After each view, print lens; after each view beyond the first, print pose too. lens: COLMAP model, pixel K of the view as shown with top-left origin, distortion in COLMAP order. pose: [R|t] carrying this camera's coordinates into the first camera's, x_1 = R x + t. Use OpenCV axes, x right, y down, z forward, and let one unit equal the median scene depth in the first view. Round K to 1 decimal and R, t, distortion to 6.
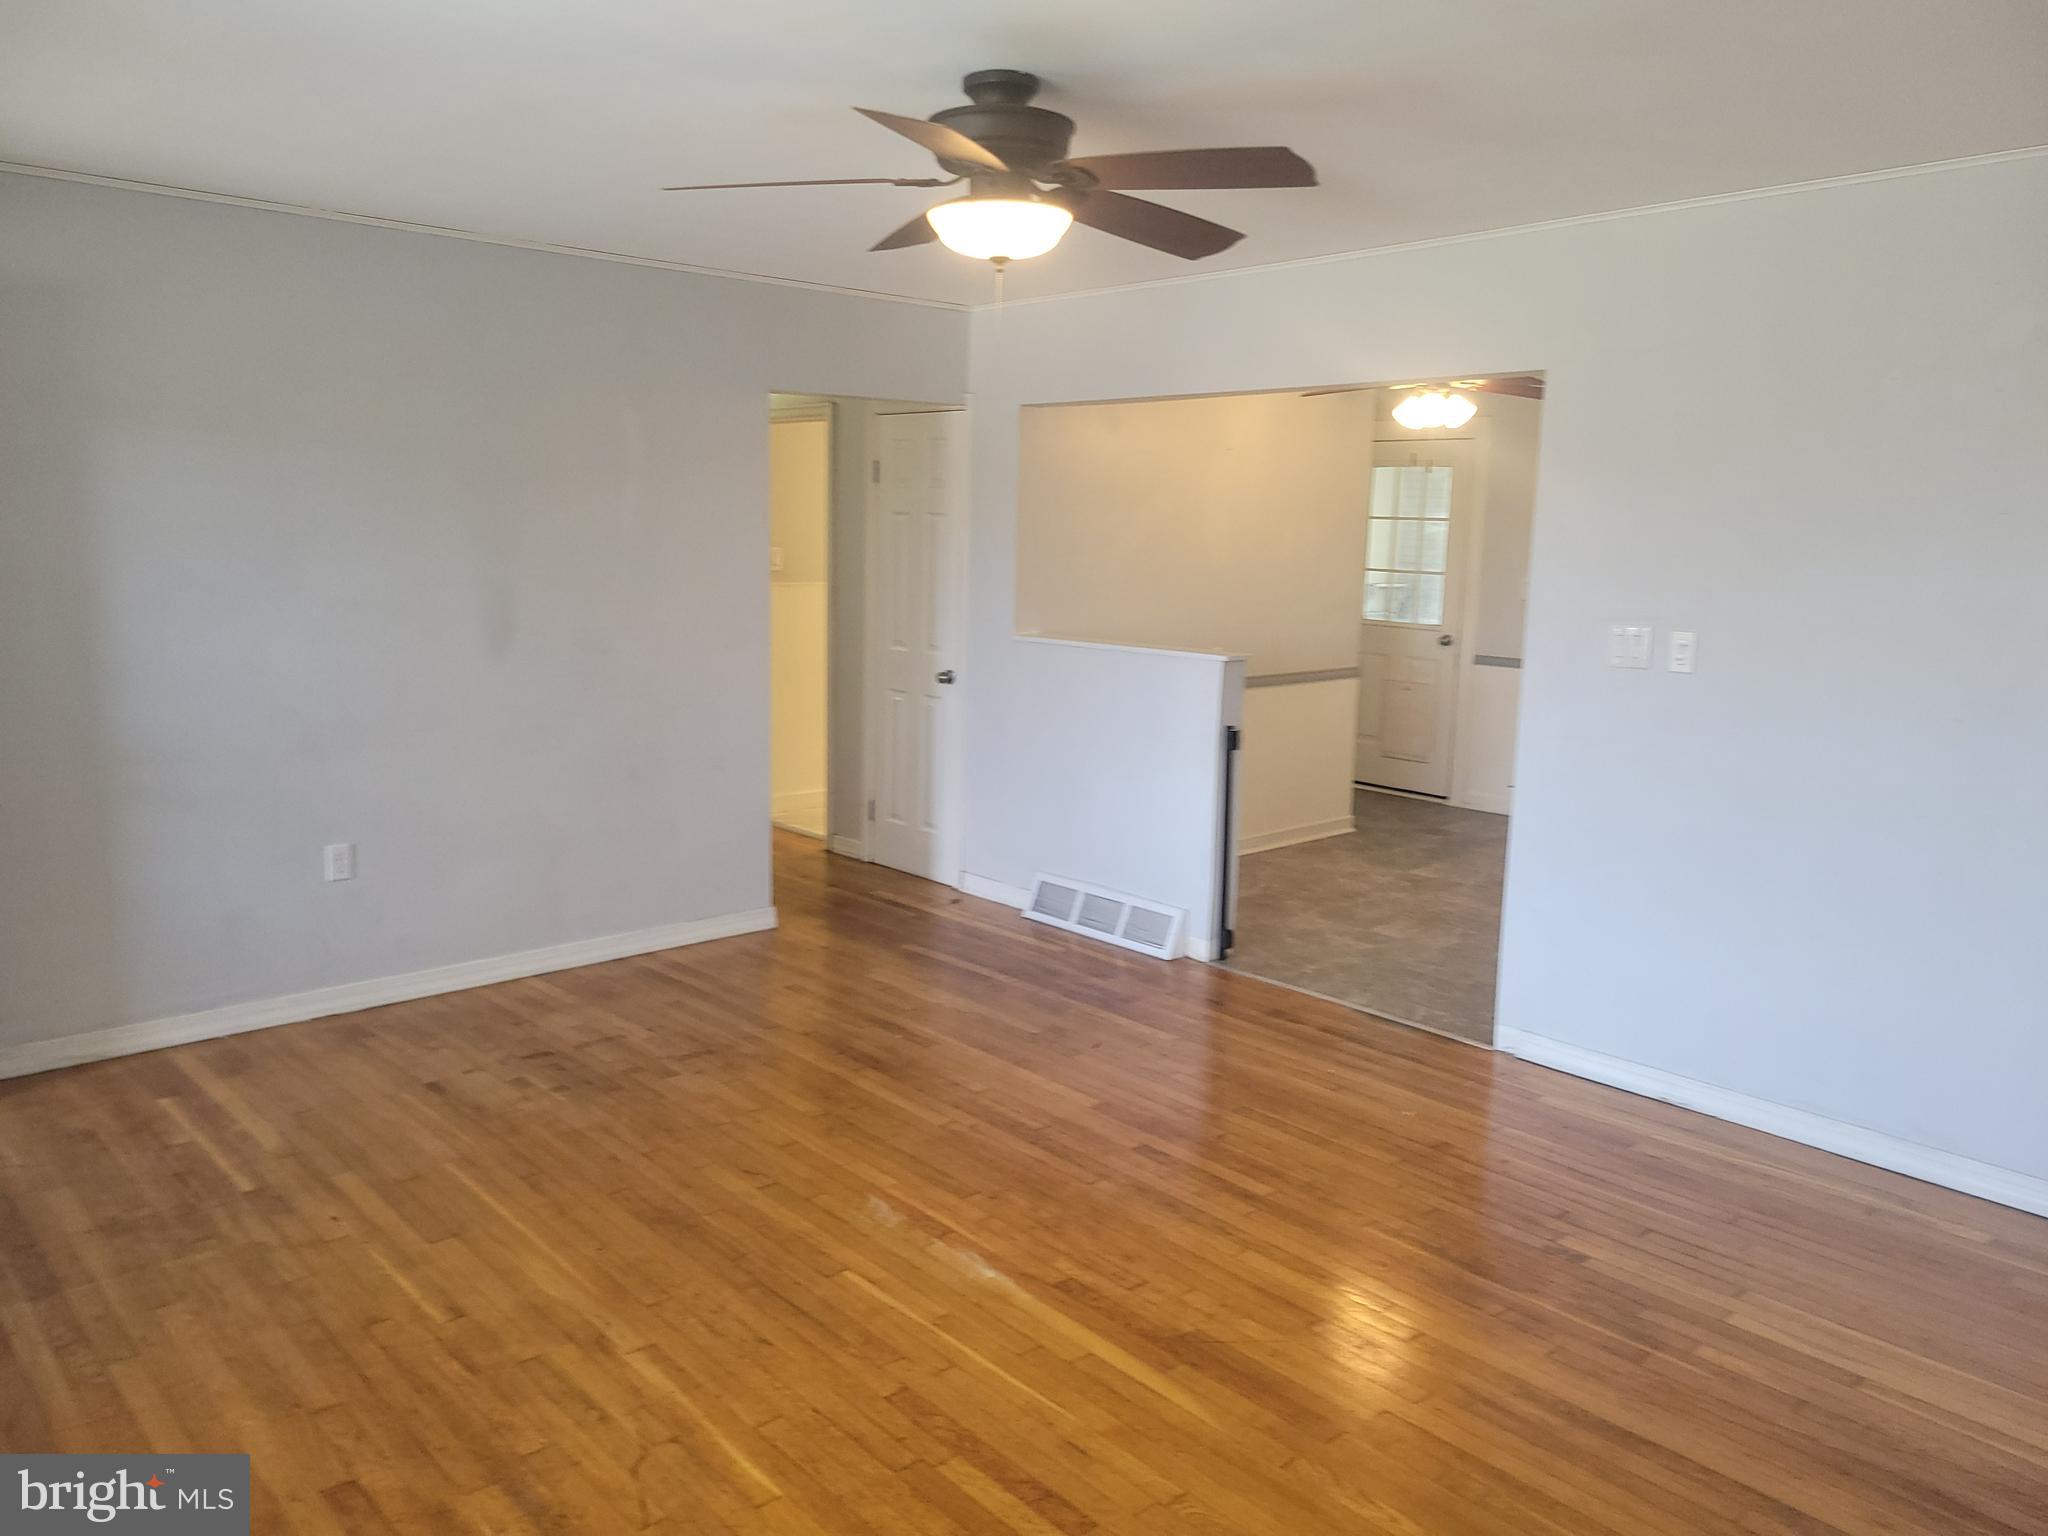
lens RADIAL K [[1530.6, 0, 1036.4], [0, 1530.6, 762.1], [0, 0, 1]] dist [0.040481, -0.021975]
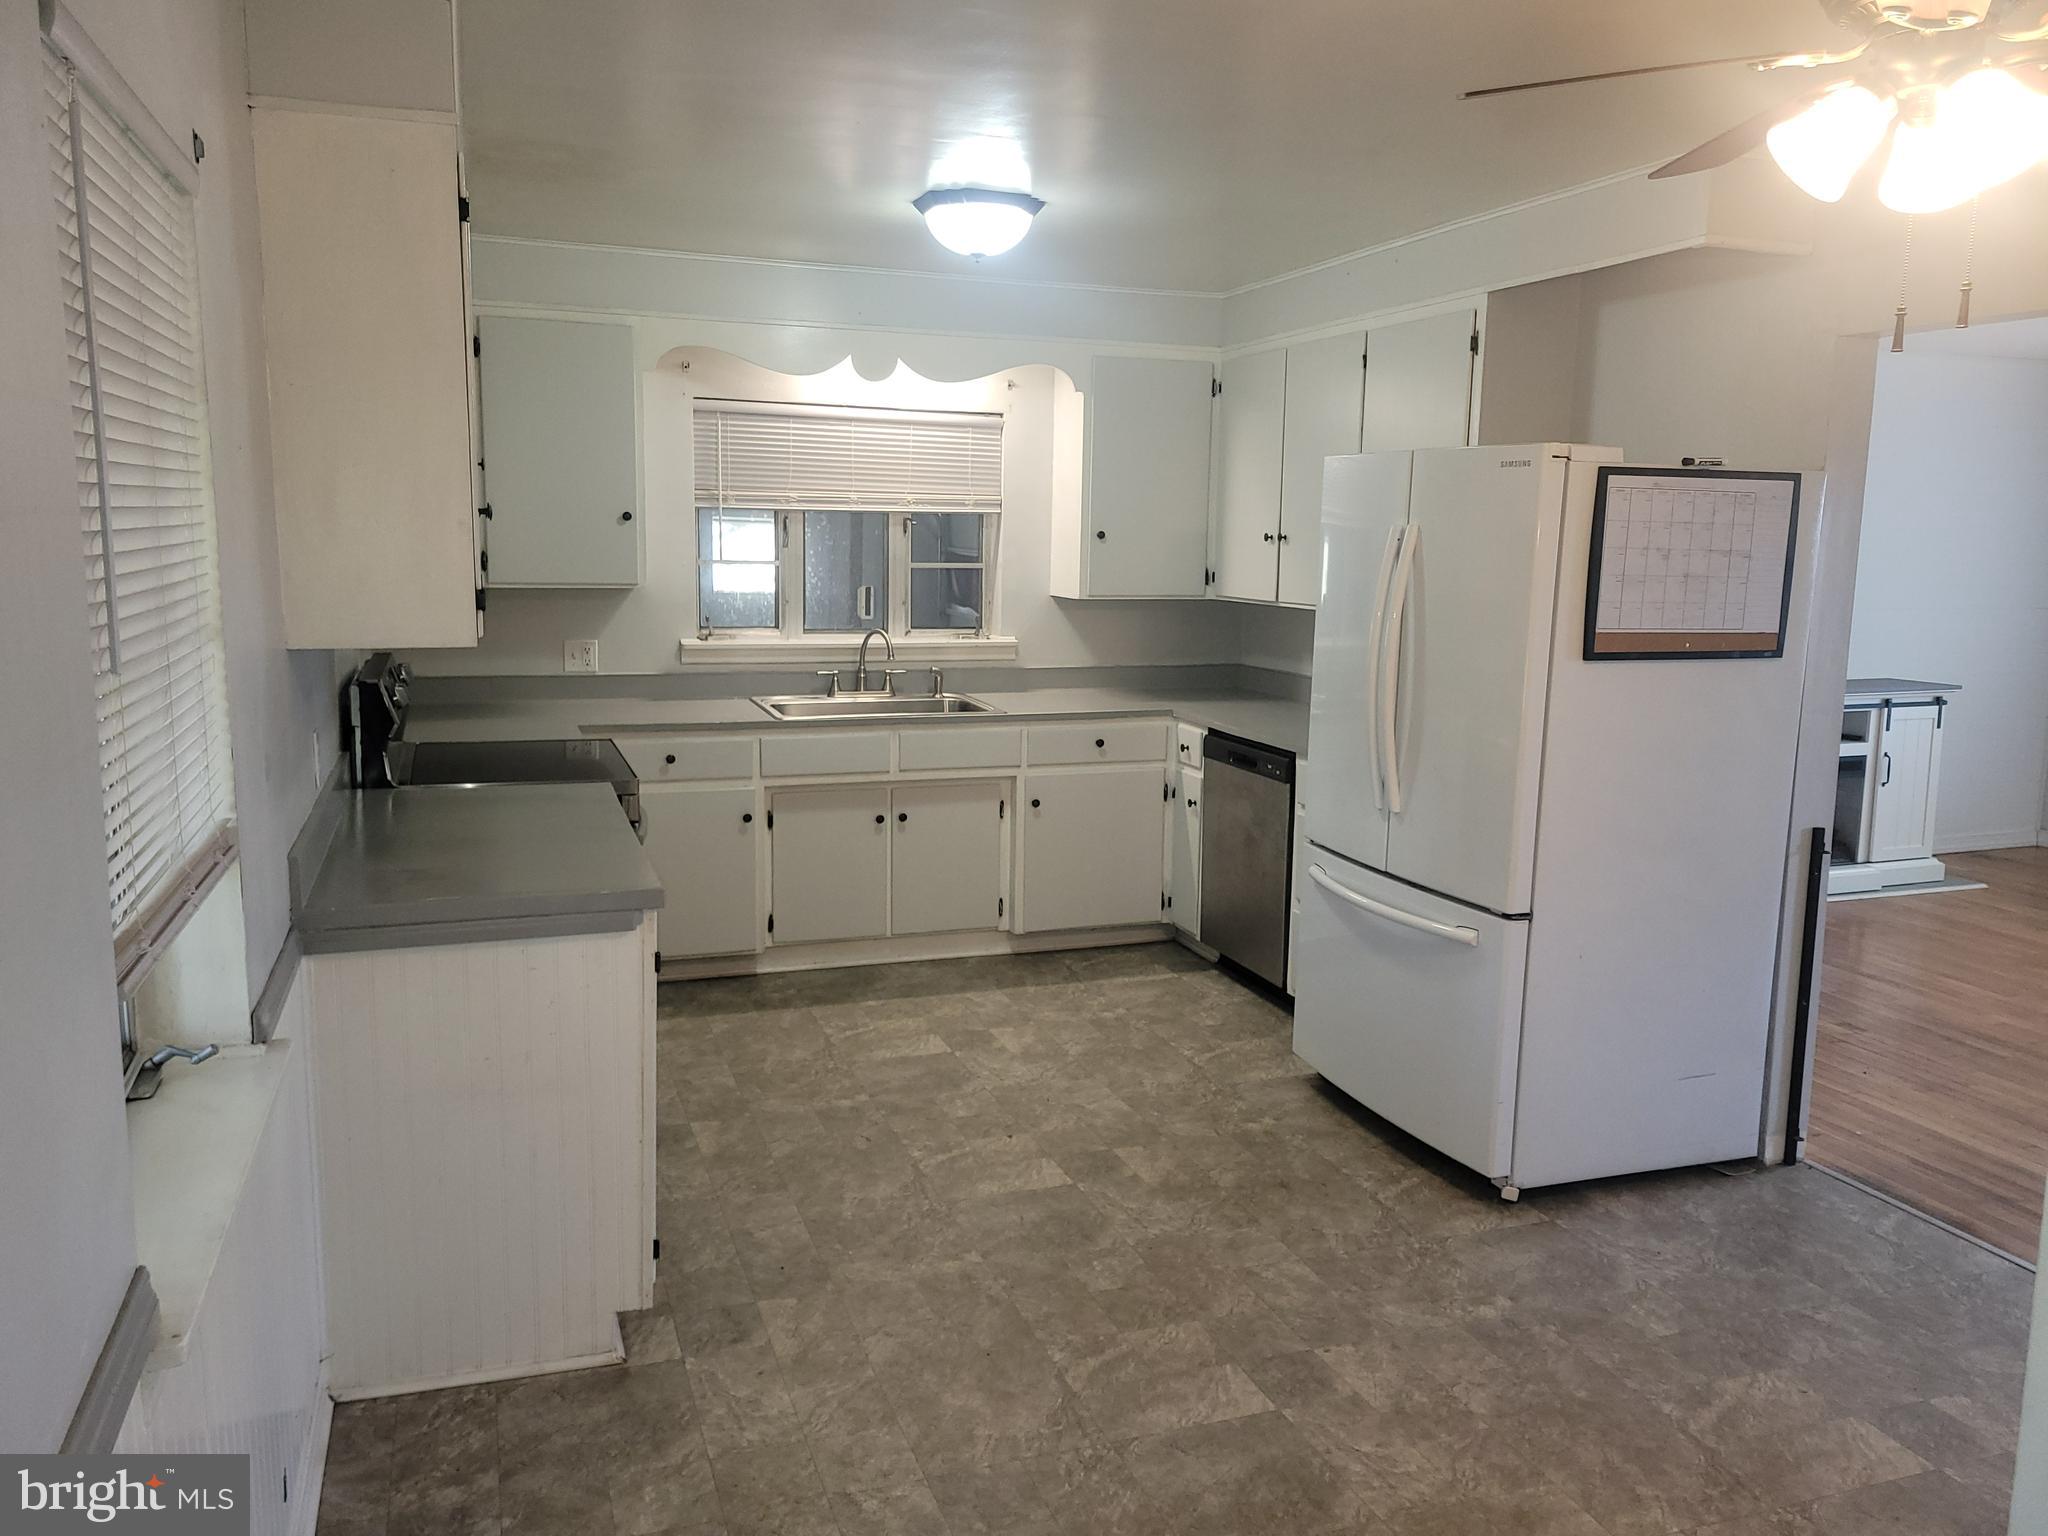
lens RADIAL K [[1530.6, 0, 1007.7], [0, 1530.6, 759.5], [0, 0, 1]] dist [0.040481, -0.021975]
pose [[-0.920329, -0.091059, 0.380399, 0.519615], [0.029423, 0.953652, 0.299468, -0.369259], [-0.390037, 0.286802, -0.874995, 2.412493]]
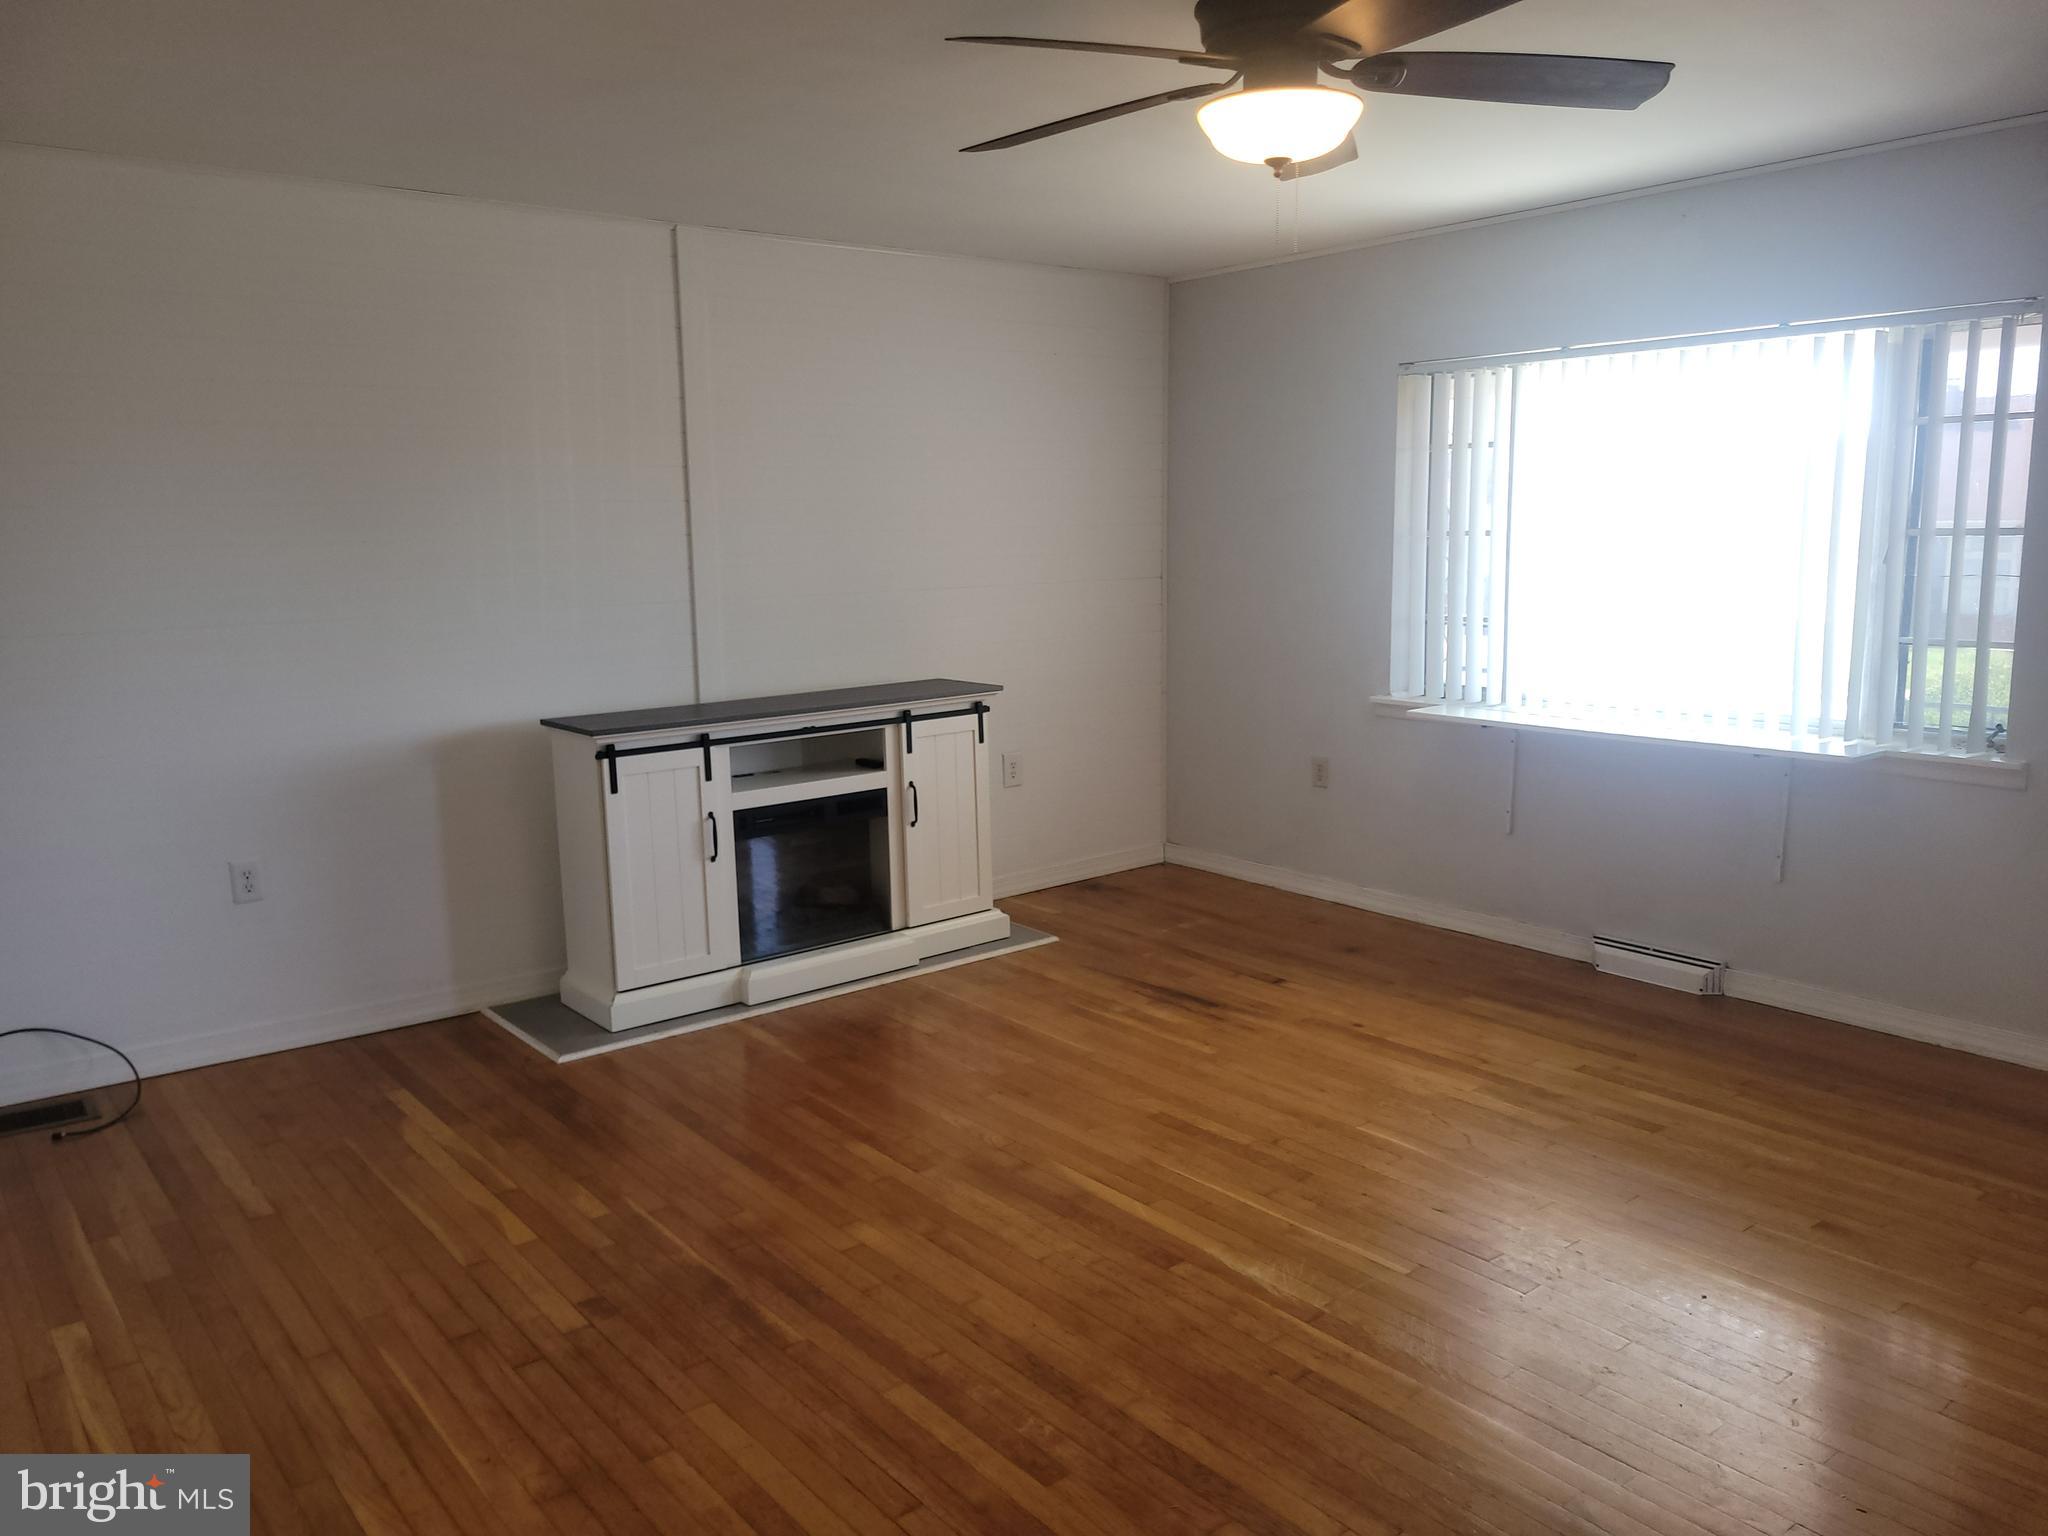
lens RADIAL K [[1530.6, 0, 1027.2], [0, 1530.6, 757.2], [0, 0, 1]] dist [0.040481, -0.021975]
pose [[-0.998131, -0.016171, 0.058926, 0.051555], [0.003174, 0.949325, 0.314281, -0.240223], [-0.061022, 0.313881, -0.947499, 1.639249]]
